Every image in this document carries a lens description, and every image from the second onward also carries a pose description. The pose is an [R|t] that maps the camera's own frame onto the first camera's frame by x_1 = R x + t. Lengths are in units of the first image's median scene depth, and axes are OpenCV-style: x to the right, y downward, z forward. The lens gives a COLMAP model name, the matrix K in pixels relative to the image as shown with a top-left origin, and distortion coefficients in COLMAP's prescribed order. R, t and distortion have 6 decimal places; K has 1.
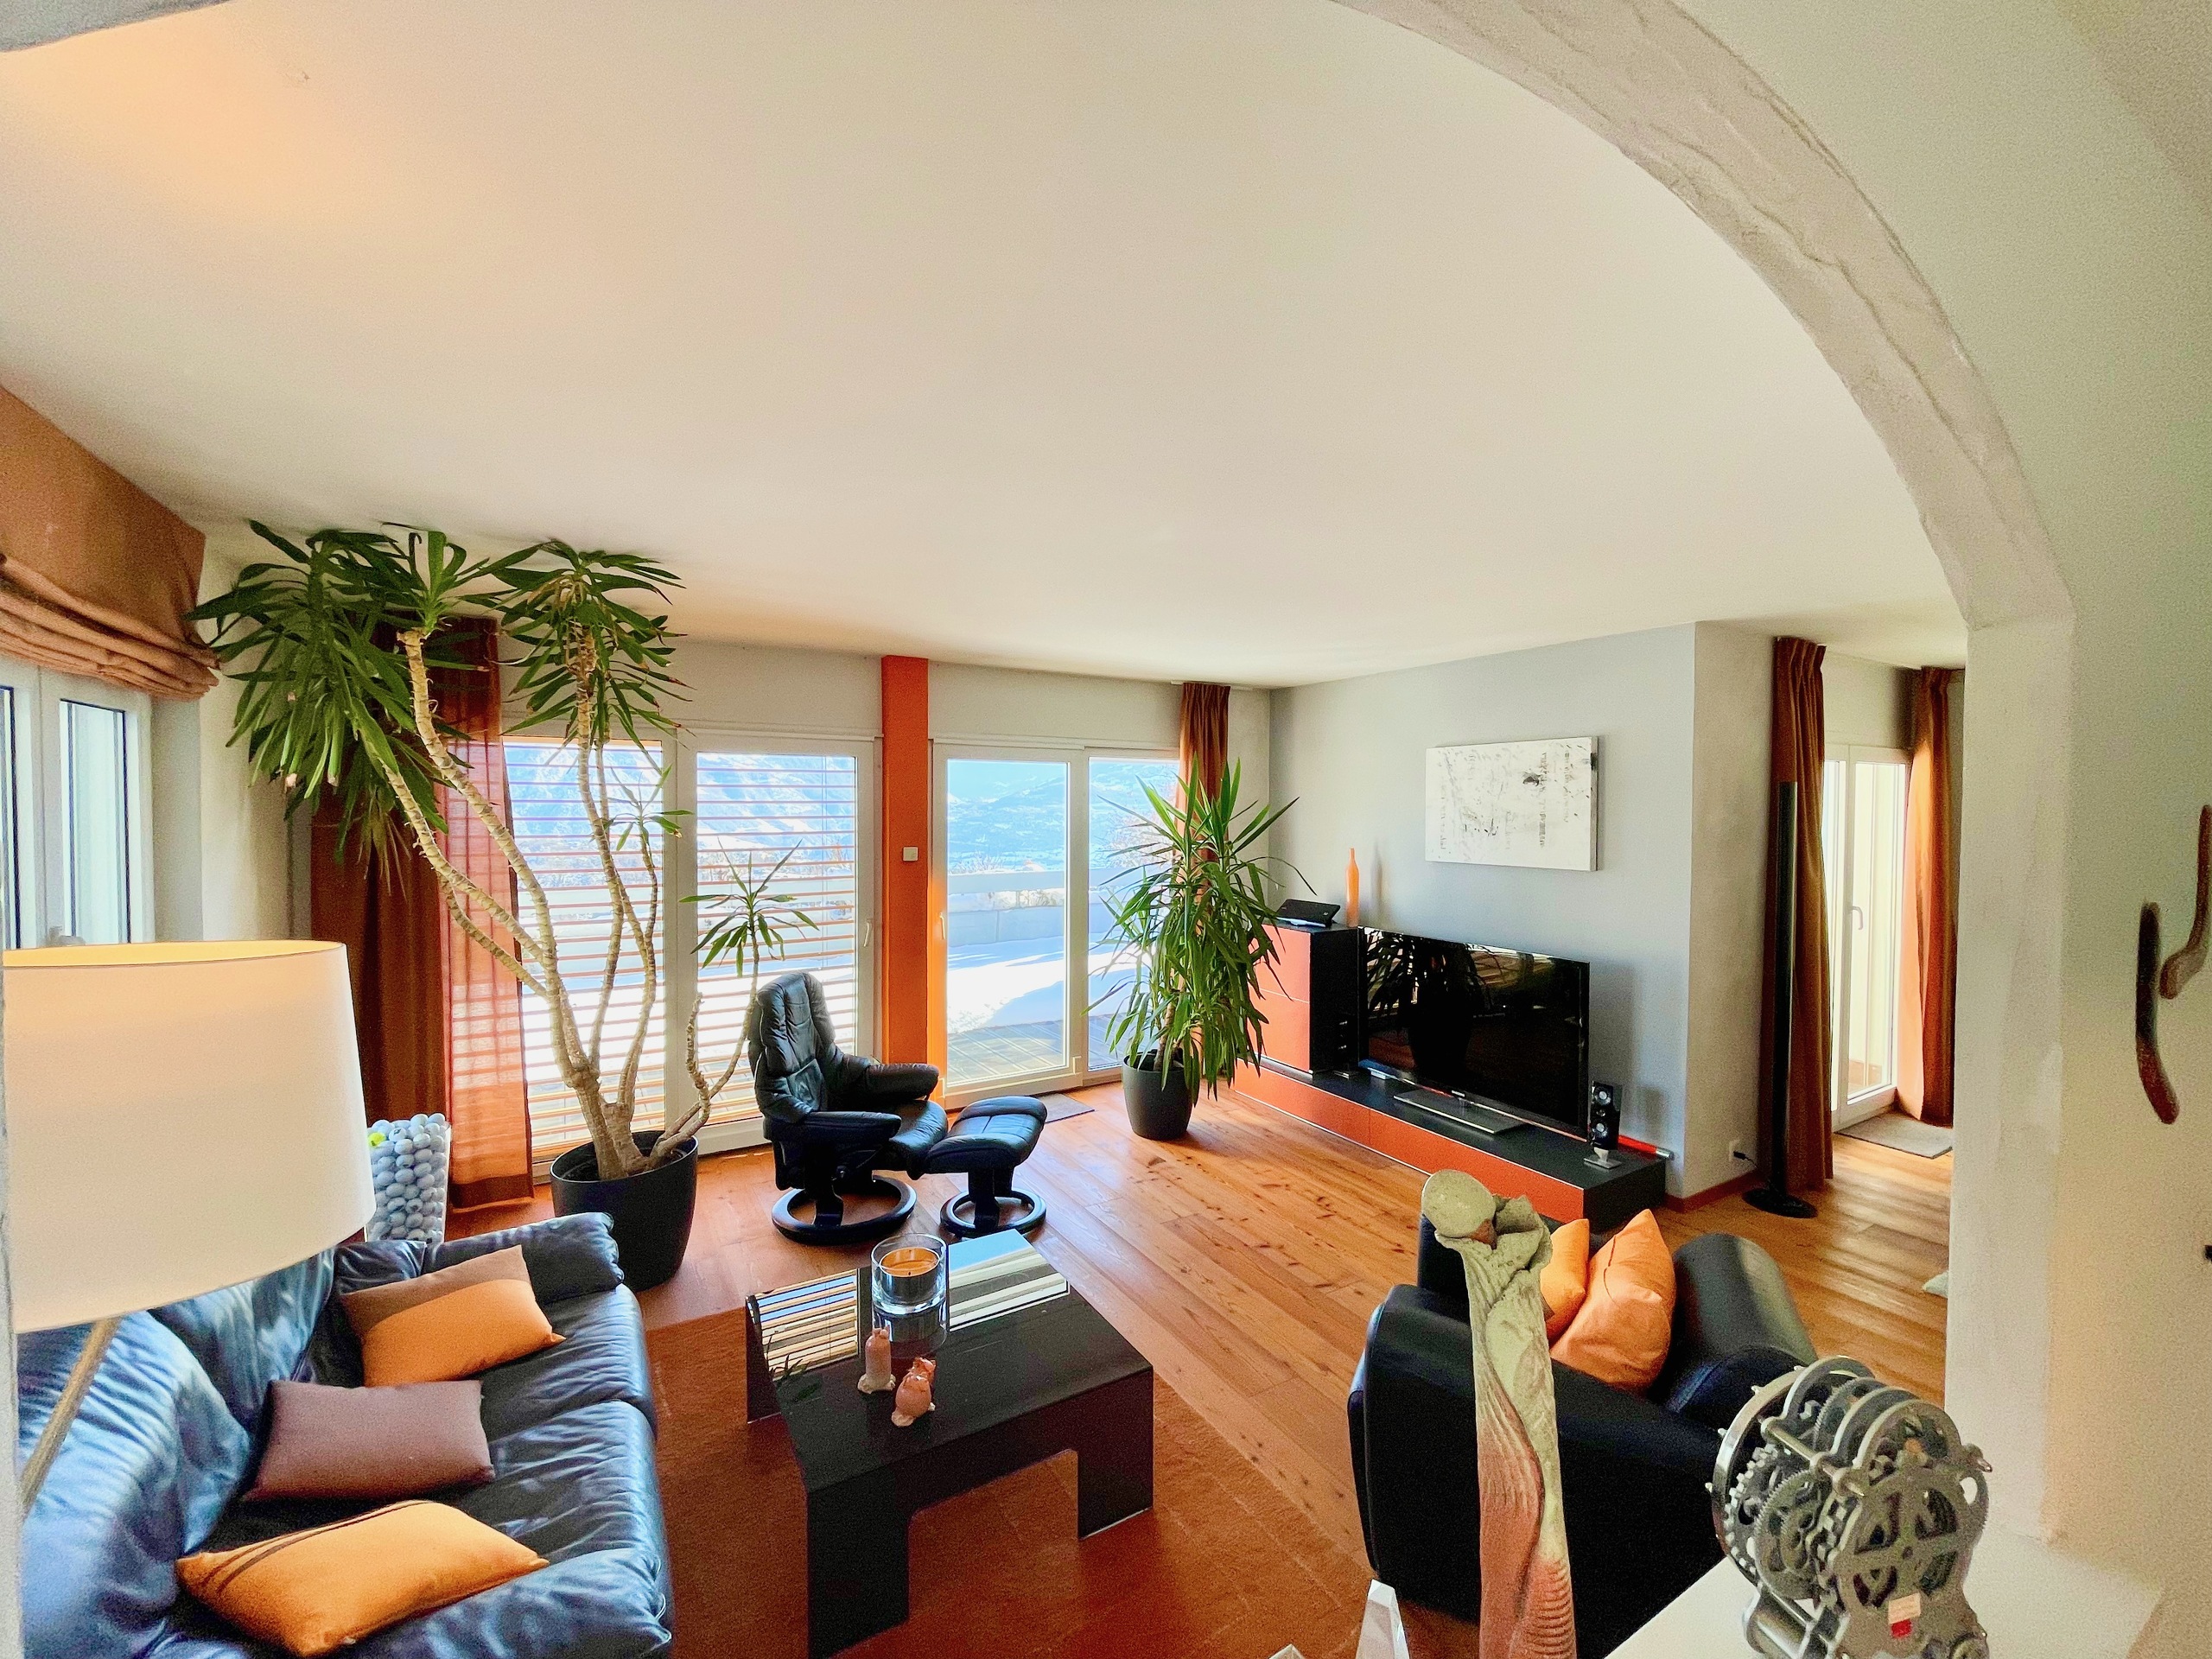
lens RADIAL K [[893.3, 0, 1107.6], [0, 893.3, 829.9], [0, 0, 1]] dist [-0.003422, 0.000170]
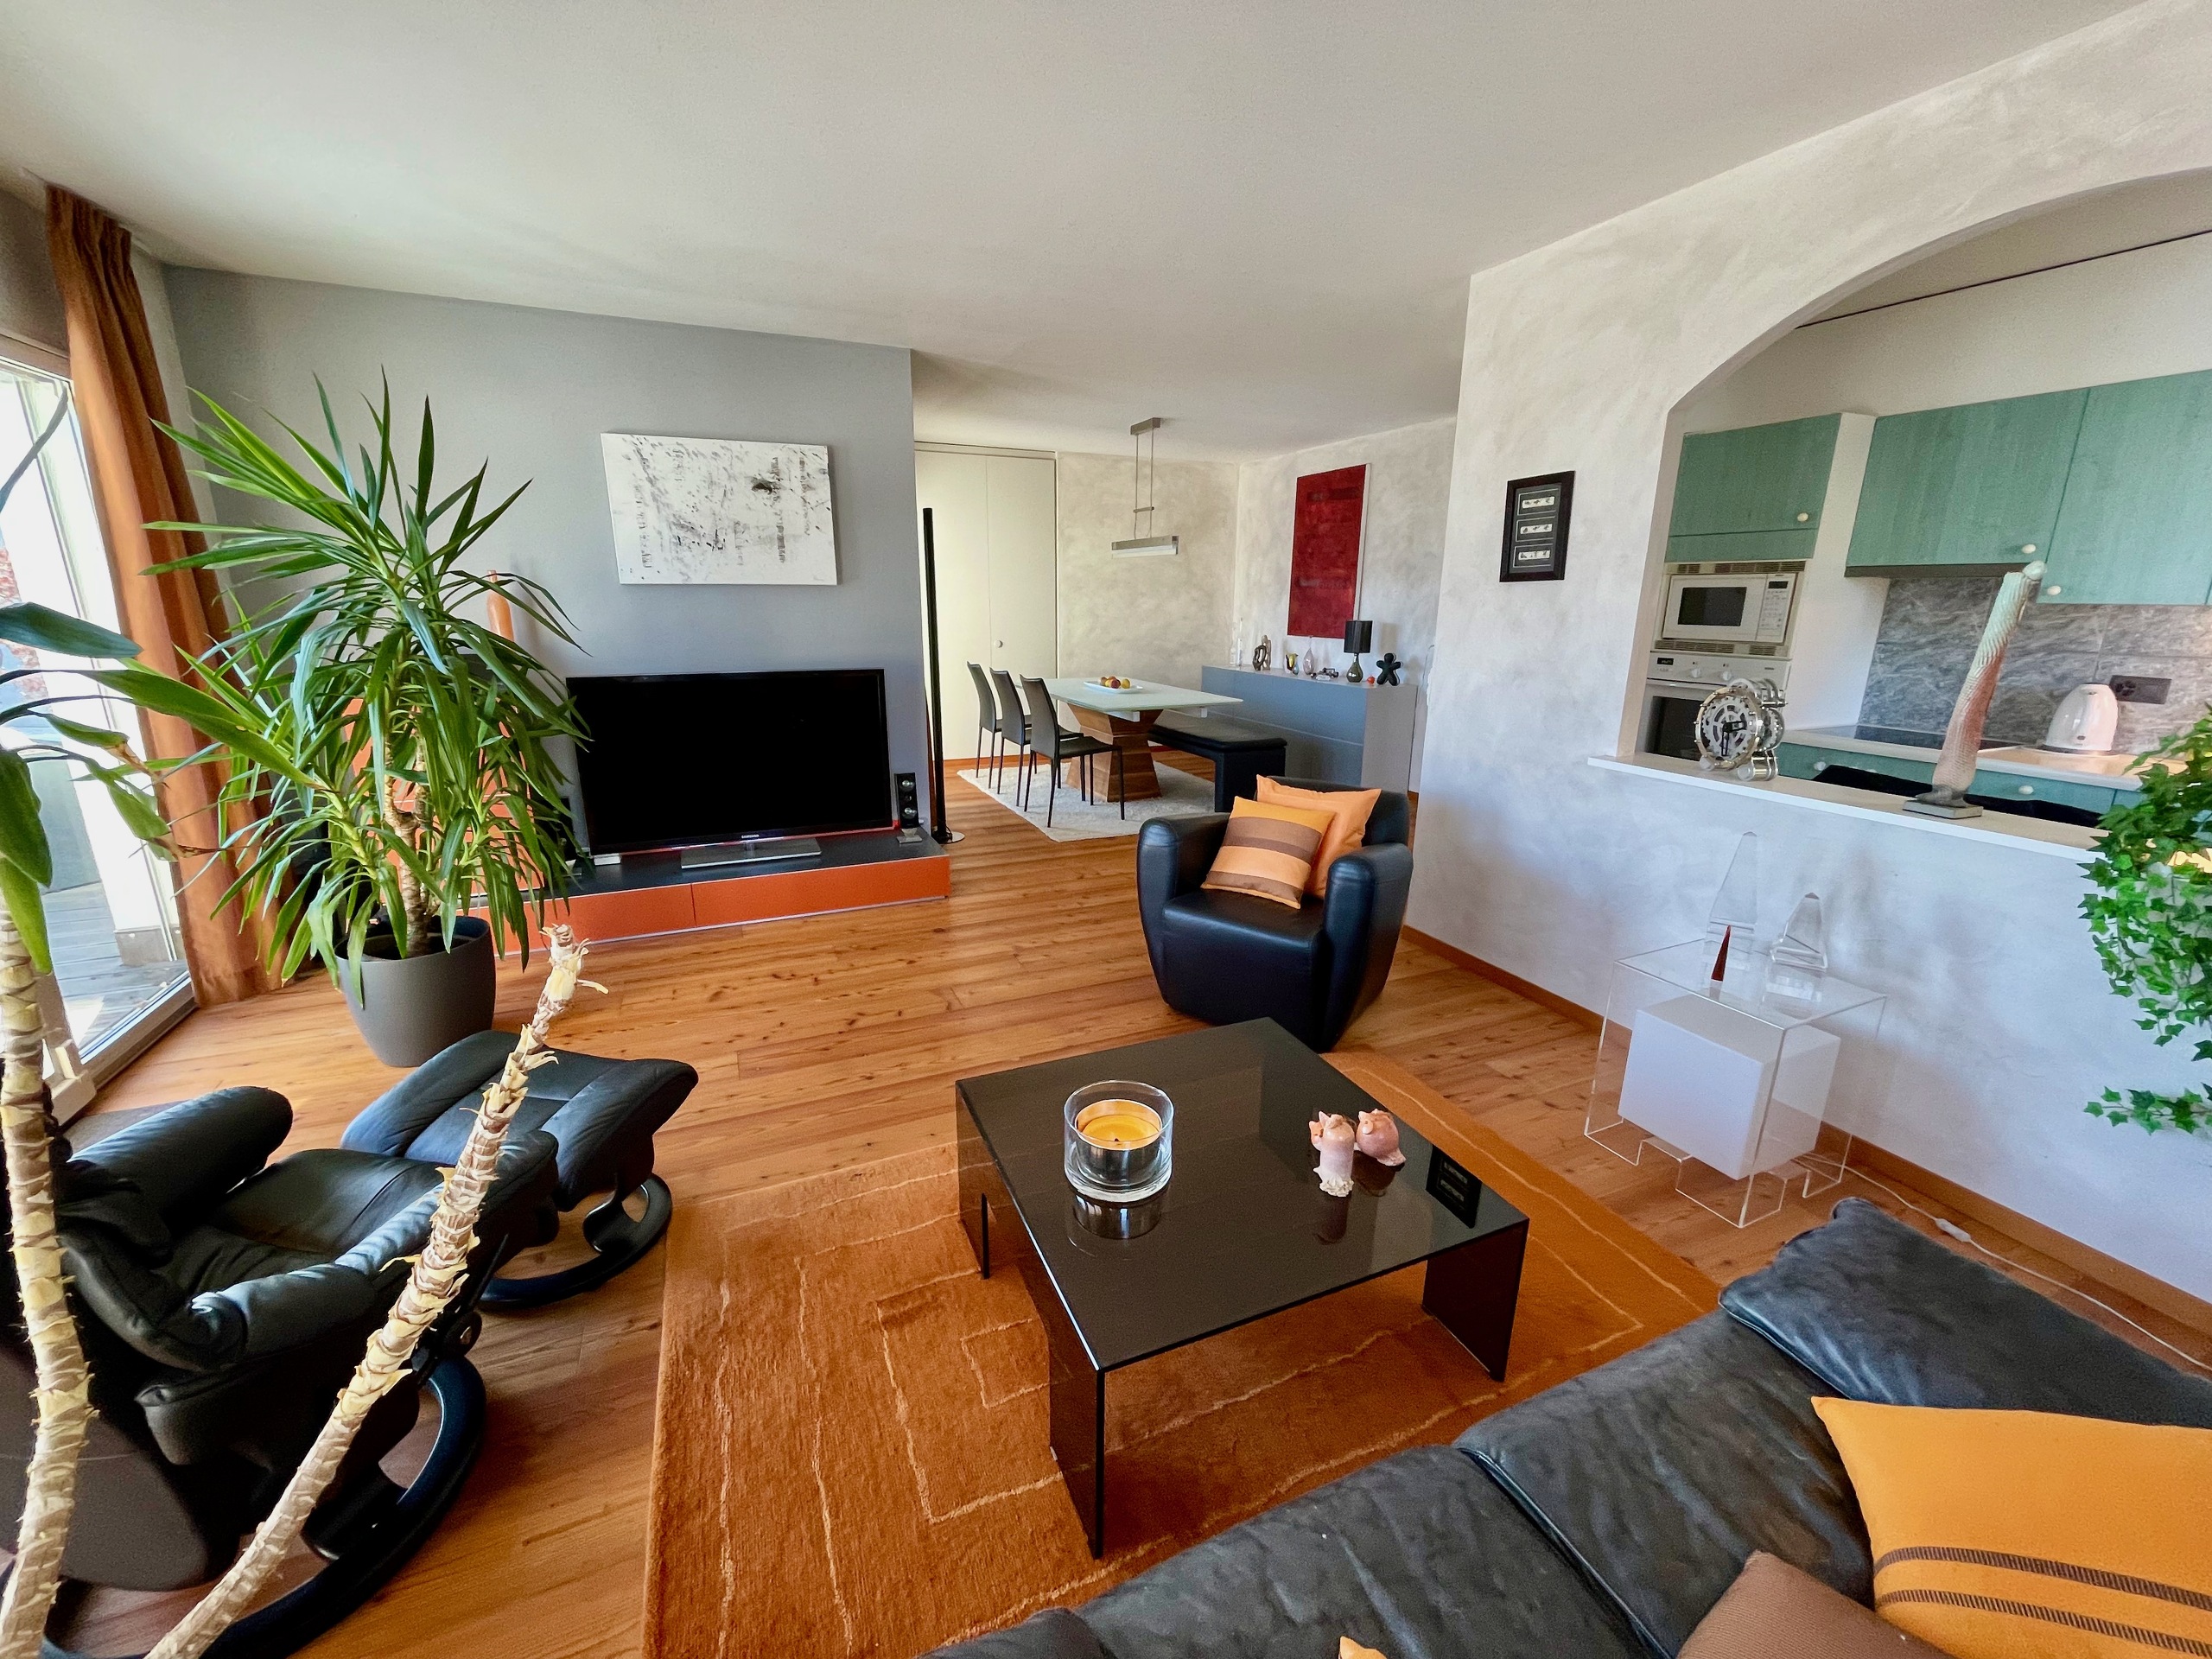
lens RADIAL K [[893.3, 0, 1096.4], [0, 893.3, 828.5], [0, 0, 1]] dist [-0.003422, 0.000170]
pose [[0.124978, -0.254259, 0.959027, -0.470167], [0.023126, 0.967090, 0.253383, 0.061475], [-0.991890, -0.009489, 0.126745, 0.542822]]
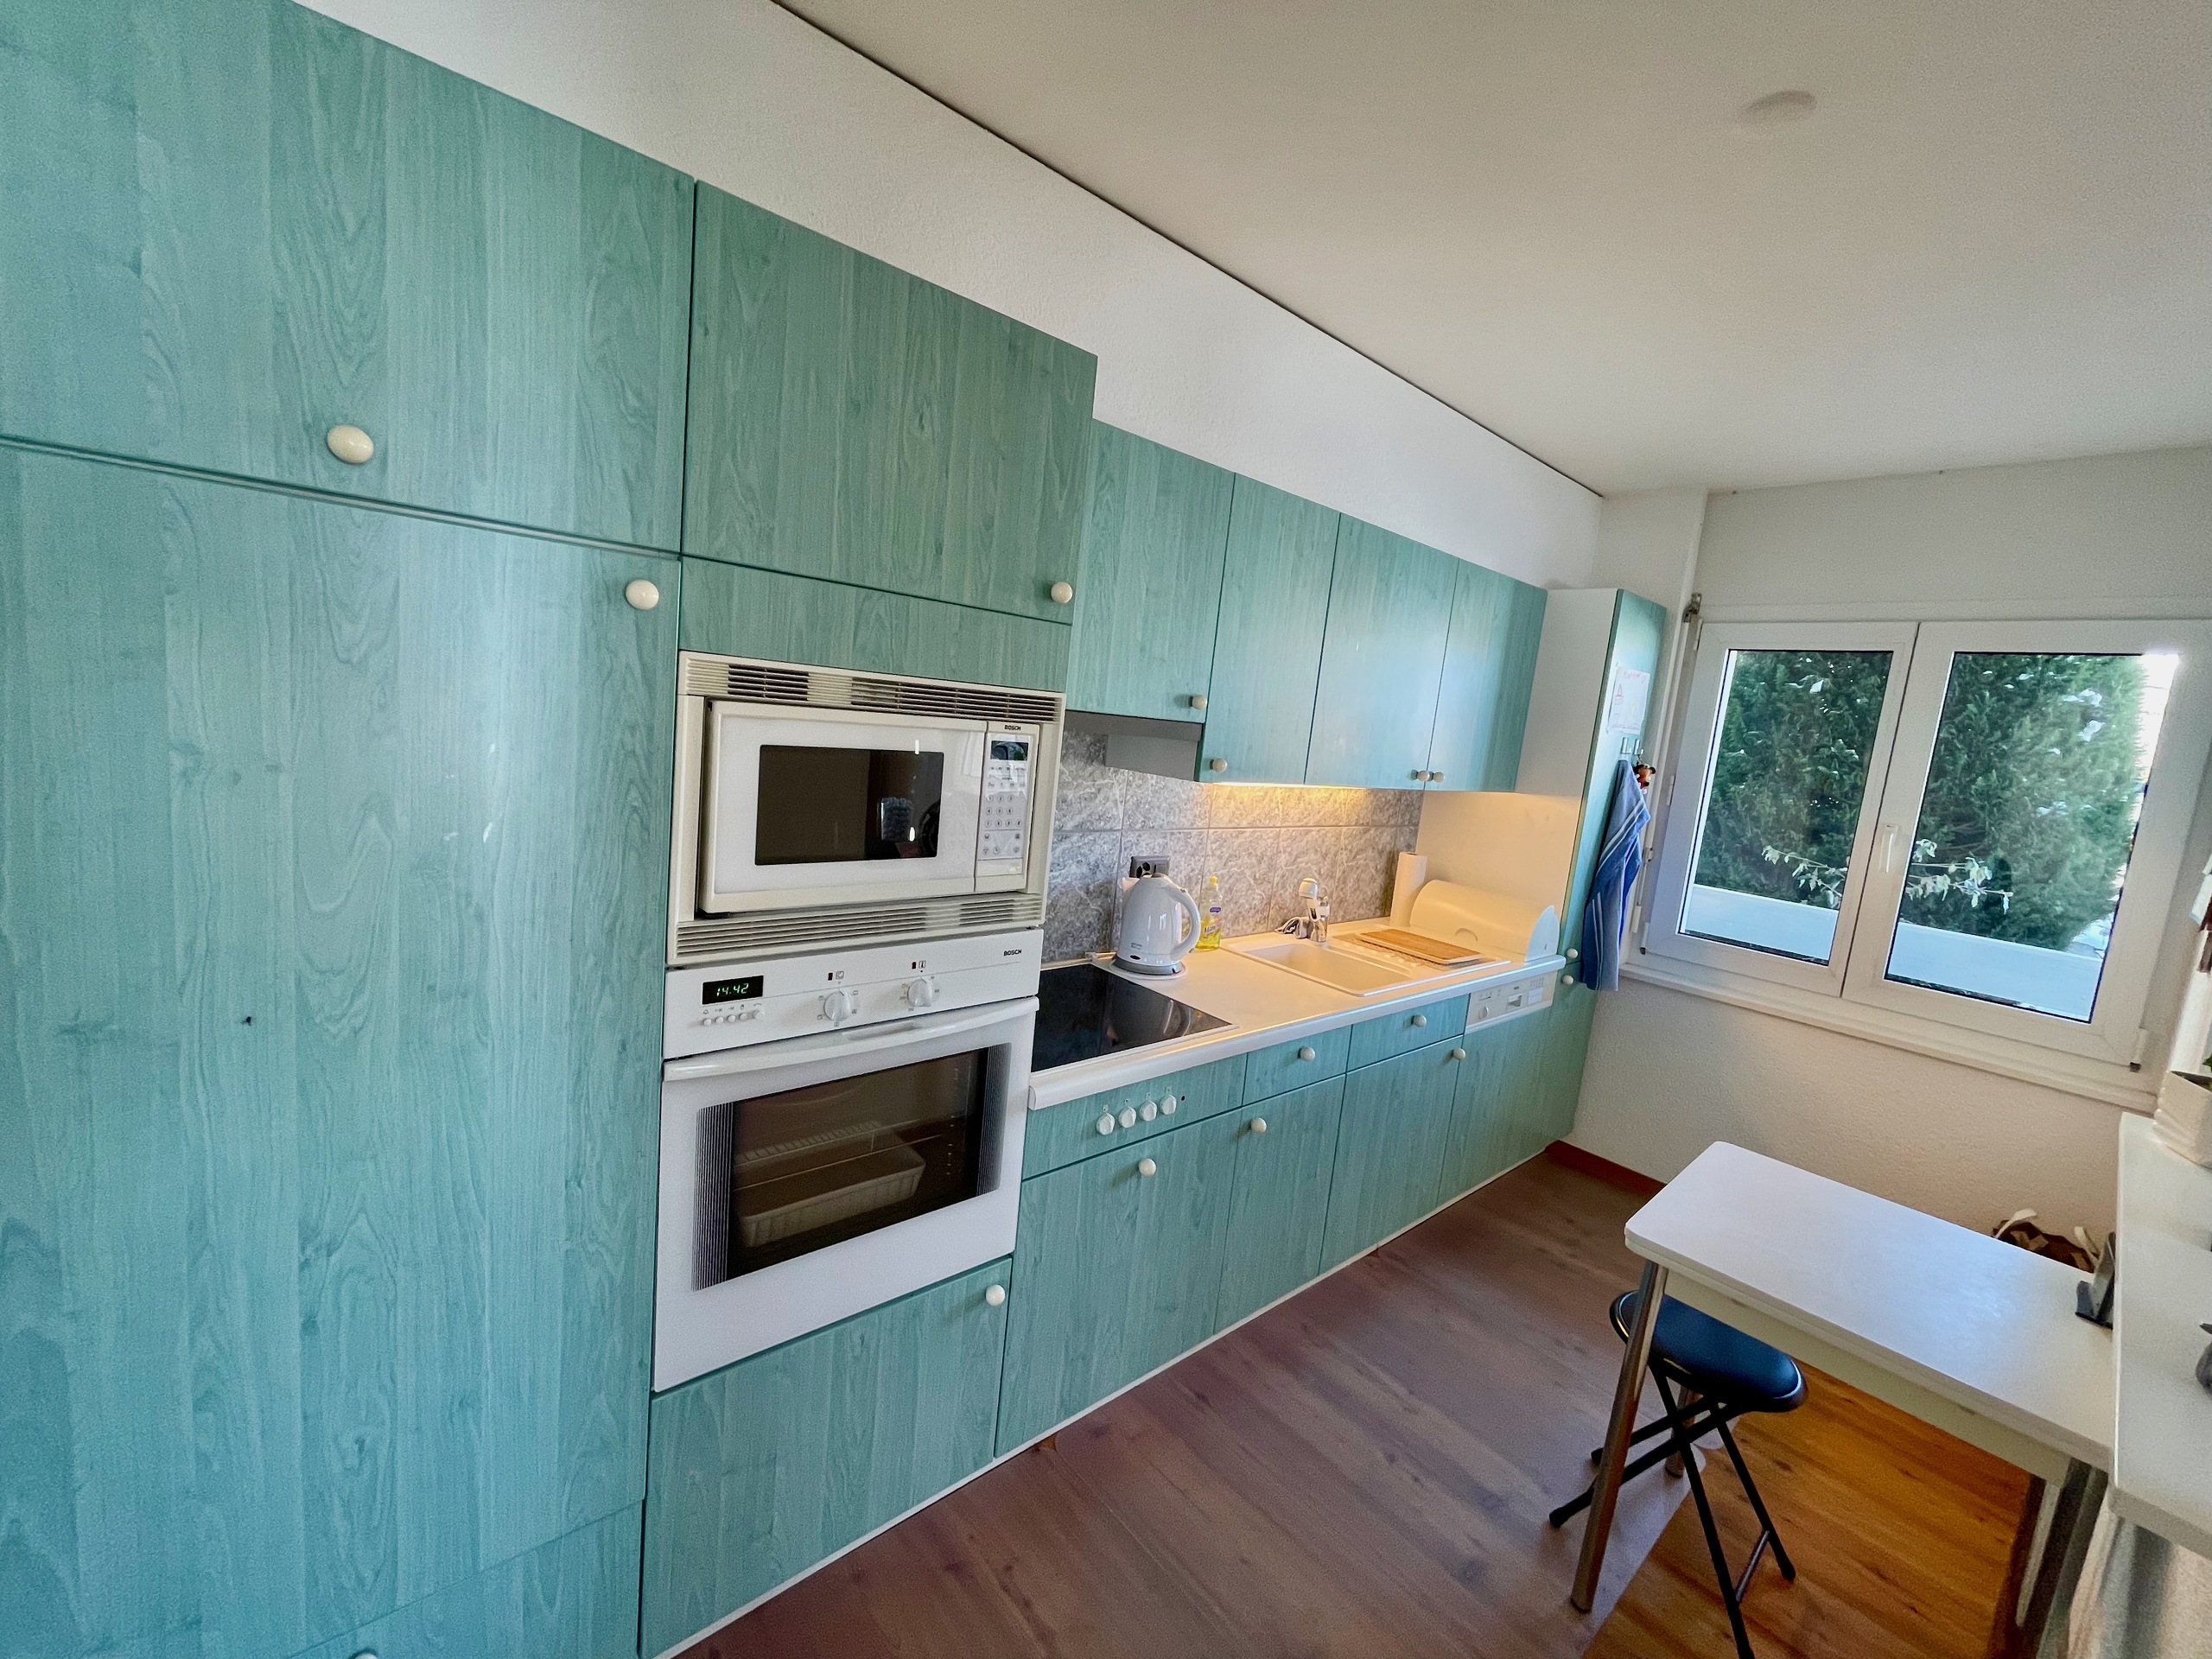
lens RADIAL K [[893.3, 0, 1114.2], [0, 893.3, 826.9], [0, 0, 1]] dist [-0.003422, 0.000170]
pose [[-0.976419, -0.074517, -0.202617, 0.516550], [-0.106983, 0.982211, 0.154325, 0.039334], [0.187513, 0.172362, -0.967021, 0.341490]]
